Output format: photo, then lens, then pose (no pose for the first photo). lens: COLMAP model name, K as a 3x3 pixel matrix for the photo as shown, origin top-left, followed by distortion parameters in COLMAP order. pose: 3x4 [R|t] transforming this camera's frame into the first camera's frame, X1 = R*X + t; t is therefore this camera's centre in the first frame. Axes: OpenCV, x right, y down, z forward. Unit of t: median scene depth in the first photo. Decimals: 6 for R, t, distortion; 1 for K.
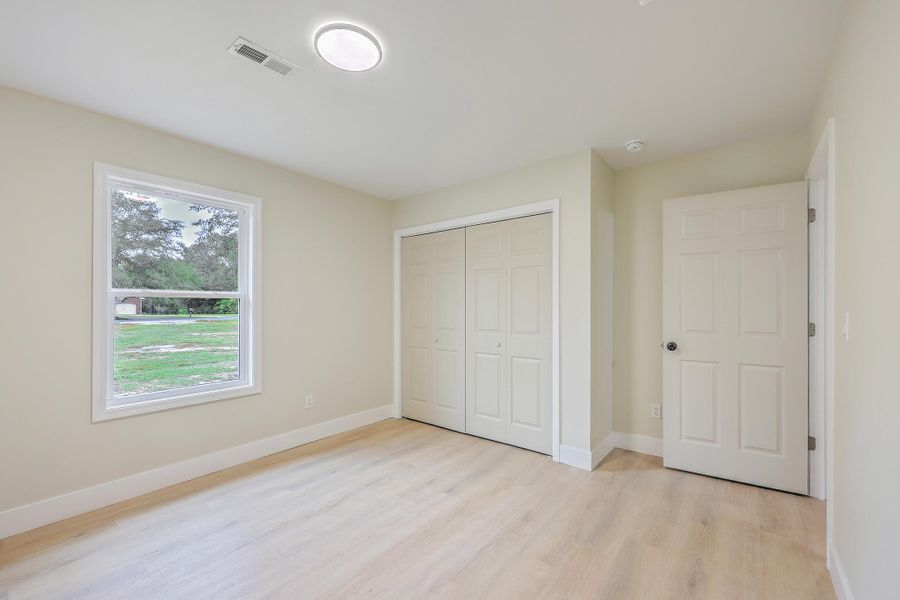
lens RADIAL K [[367.8, 0, 457.1], [0, 367.8, 299.9], [0, 0, 1]] dist [0.001604, 0.000277]
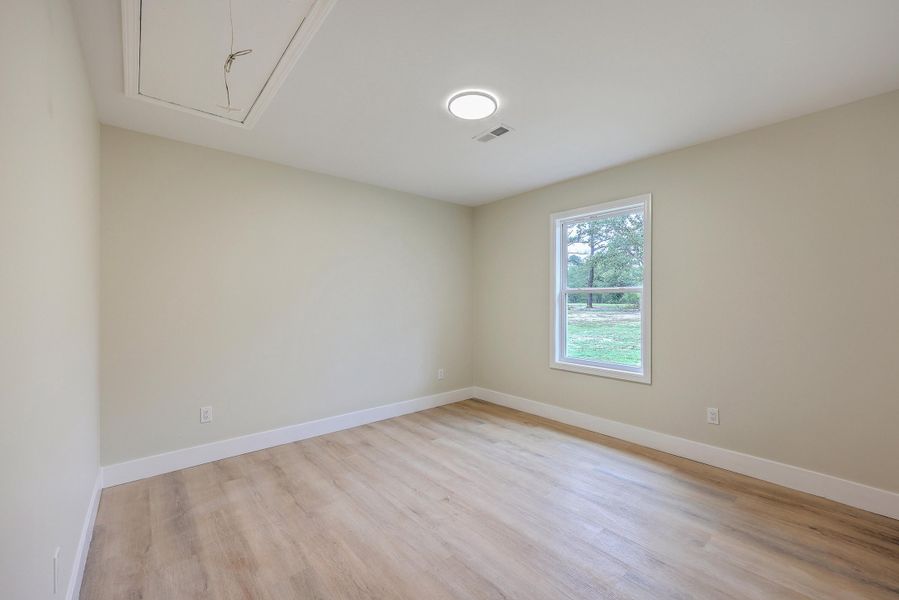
lens RADIAL K [[367.4, 0, 456.6], [0, 367.4, 299.9], [0, 0, 1]] dist [0.001604, 0.000277]
pose [[-0.178308, 0.003827, -0.983967, 0.579475], [0.018637, 0.999826, 0.000511, 0.008174], [0.983798, -0.018247, -0.178348, 0.679762]]
